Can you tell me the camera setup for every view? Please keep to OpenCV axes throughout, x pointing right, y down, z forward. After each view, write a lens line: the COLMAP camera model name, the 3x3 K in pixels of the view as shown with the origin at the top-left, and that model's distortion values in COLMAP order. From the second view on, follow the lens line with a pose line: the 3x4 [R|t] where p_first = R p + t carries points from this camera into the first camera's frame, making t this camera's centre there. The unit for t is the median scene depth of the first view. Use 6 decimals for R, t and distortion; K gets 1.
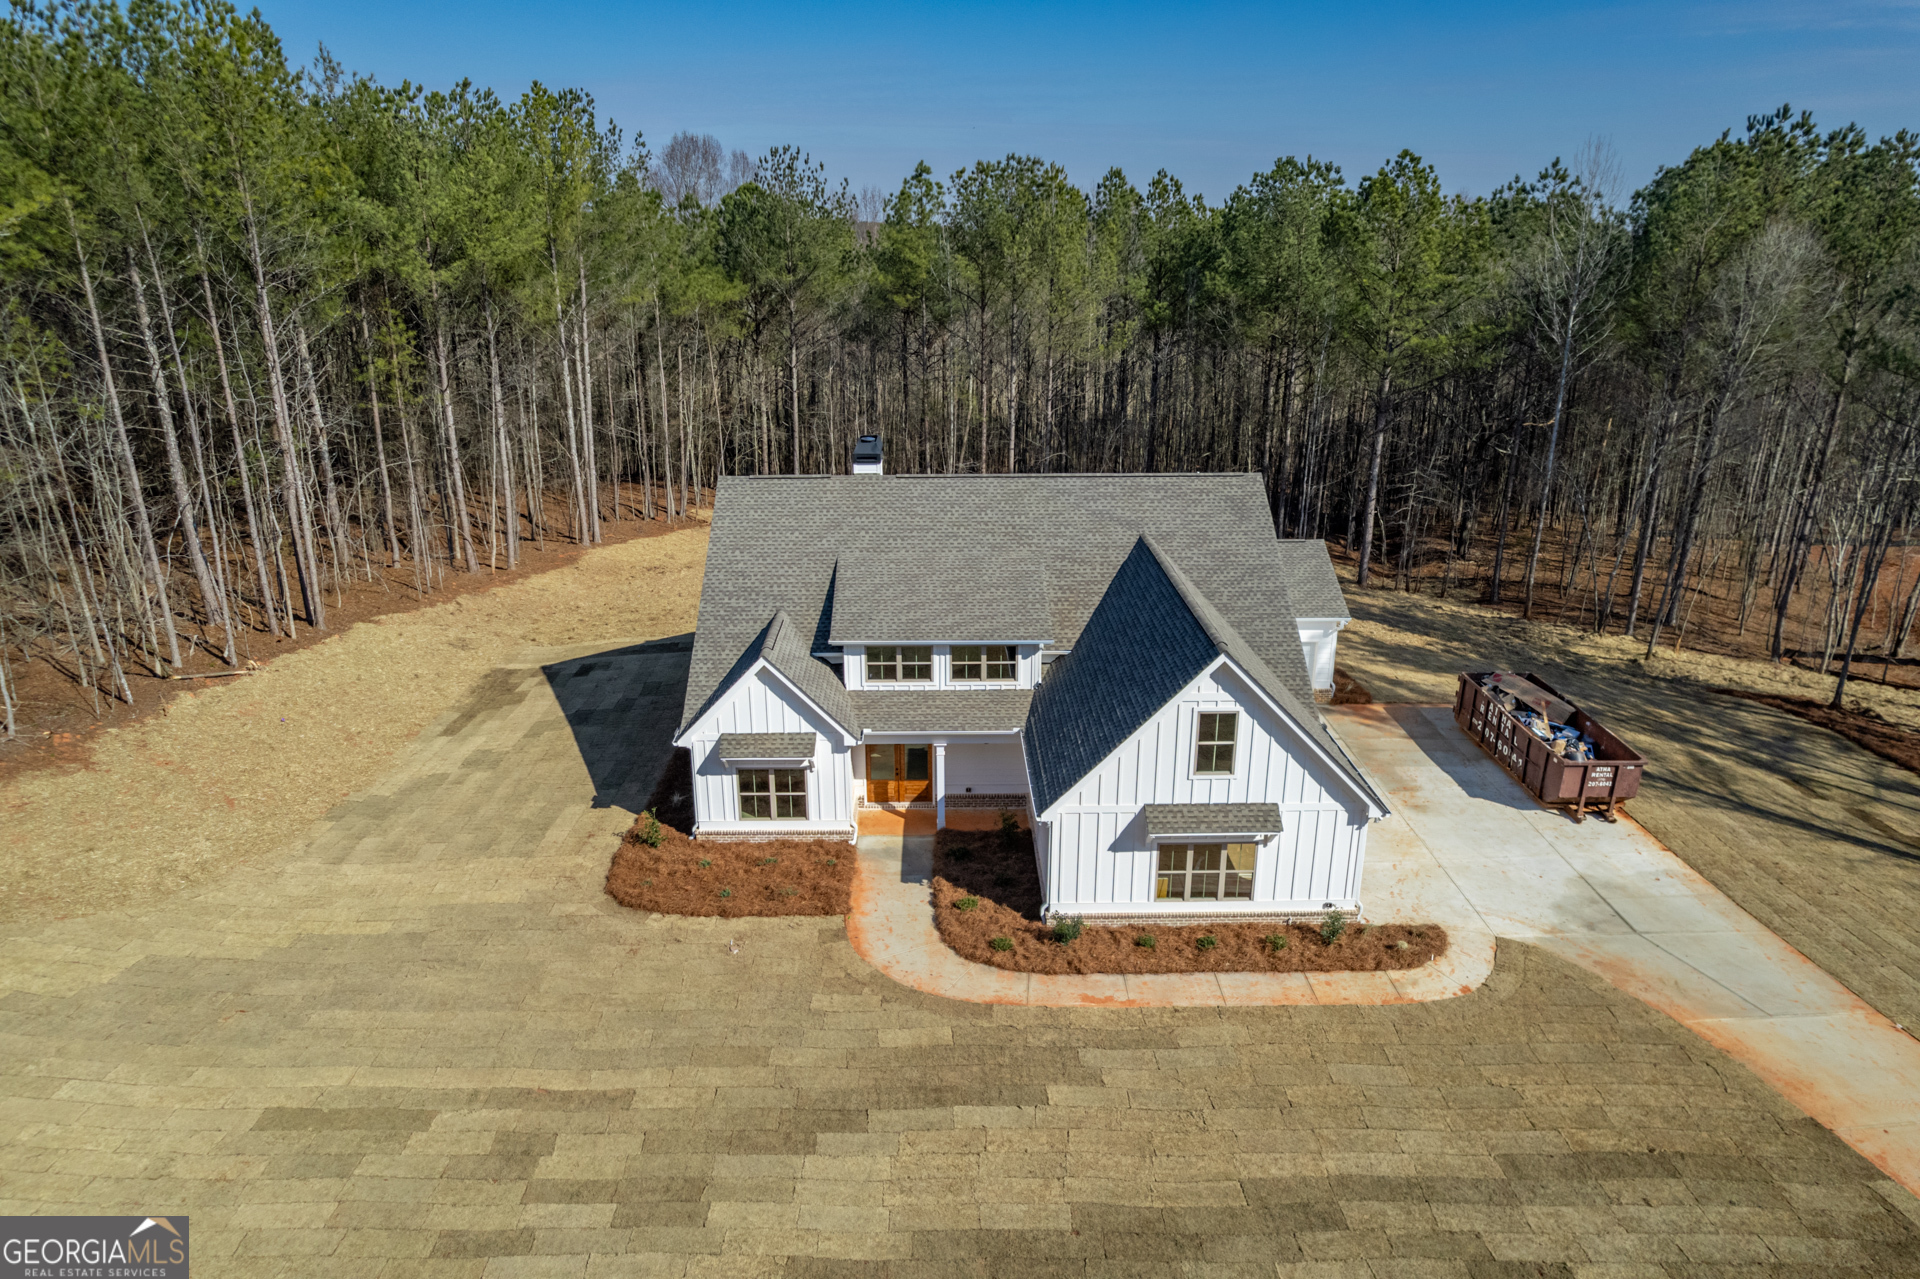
lens RADIAL K [[1212.9, 0, 960.0], [0, 1212.9, 639.5], [0, 0, 1]] dist [-0.009709, -0.000490]
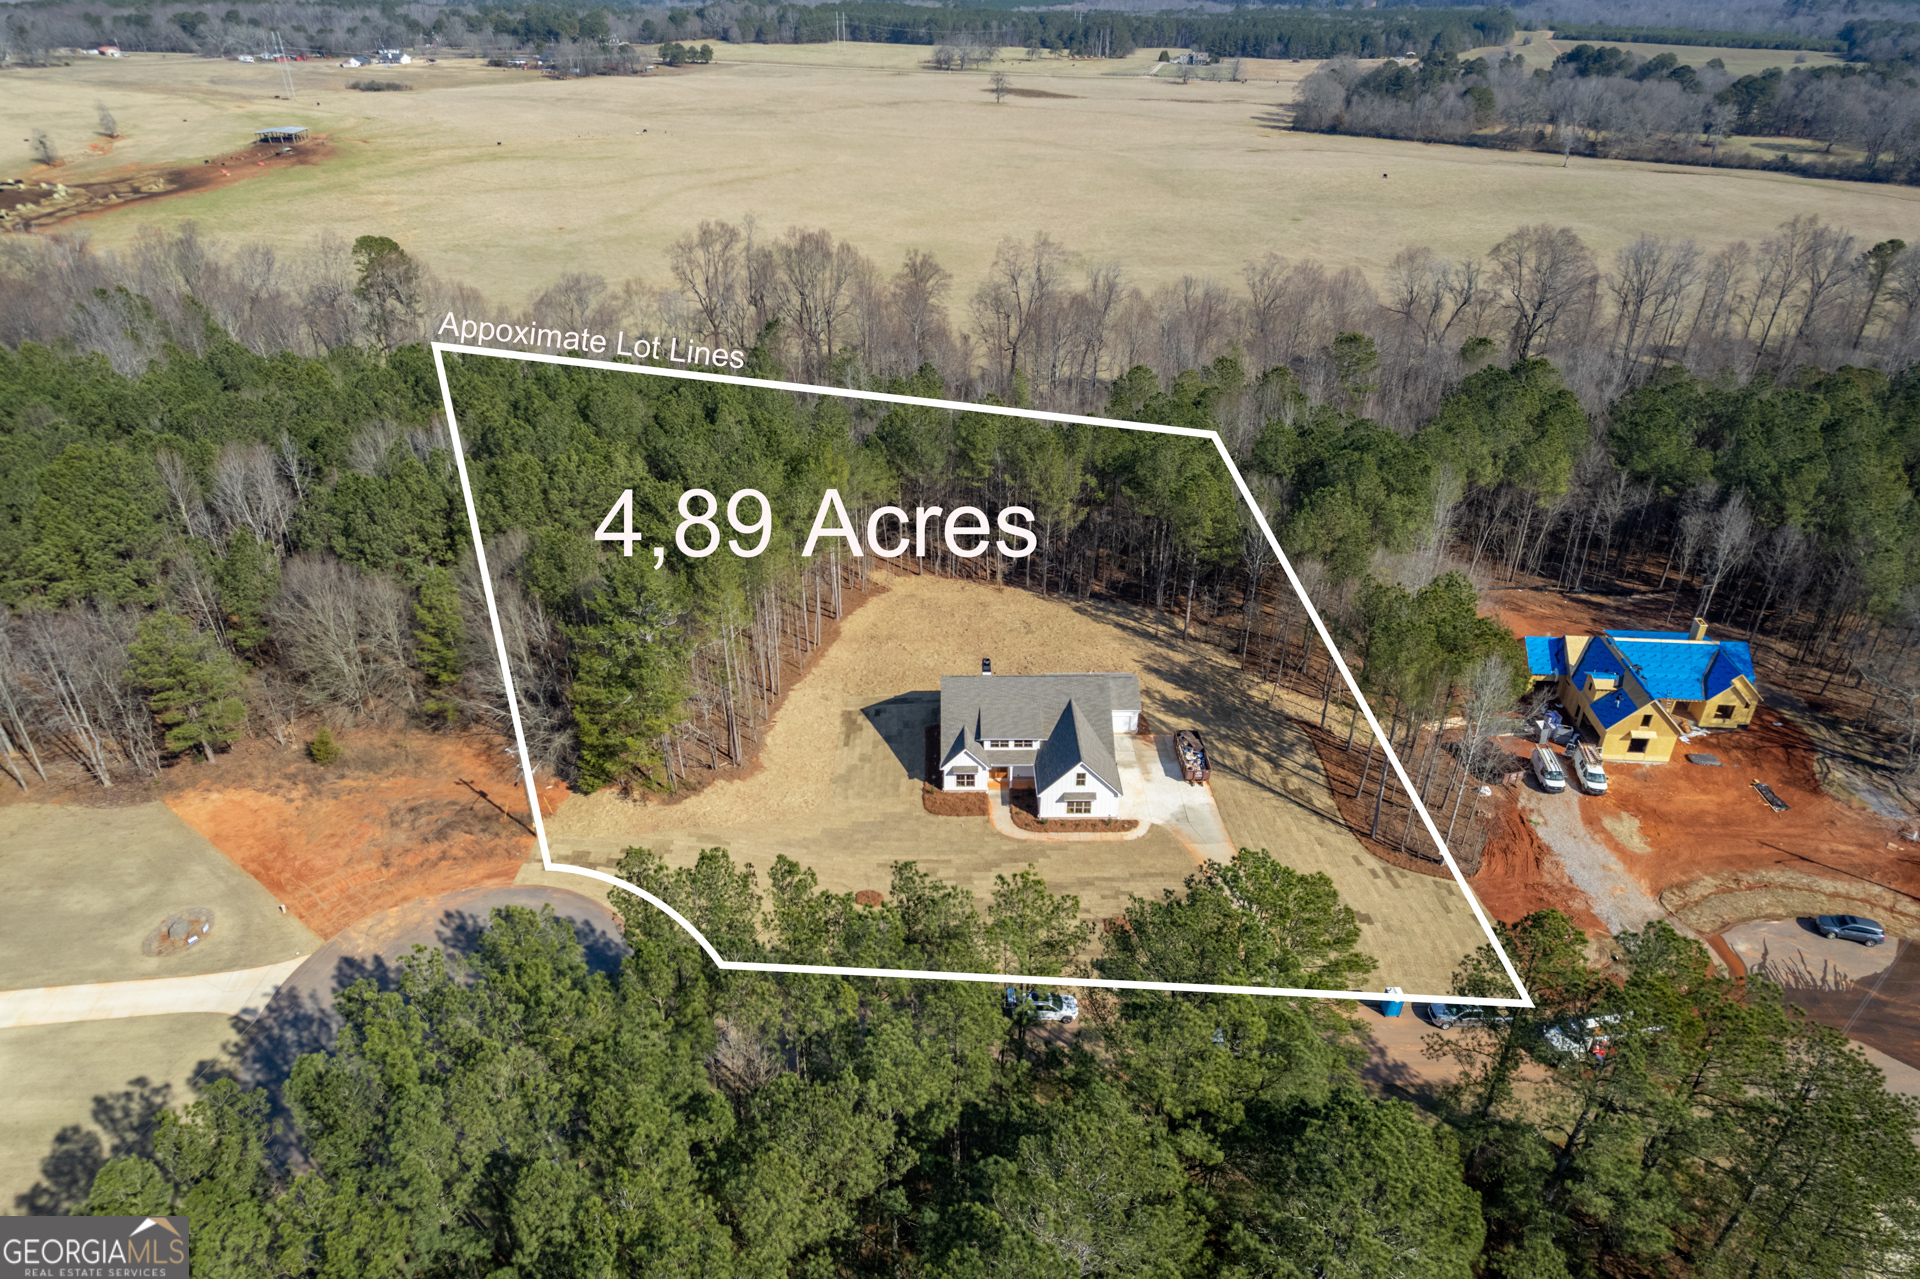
lens RADIAL K [[1212.9, 0, 960.0], [0, 1212.9, 639.5], [0, 0, 1]] dist [-0.009709, -0.000490]
pose [[0.999985, 0.005197, -0.001632, -0.170549], [-0.004789, 0.981540, 0.191195, -1.008578], [0.002596, -0.191185, 0.981551, -2.558830]]
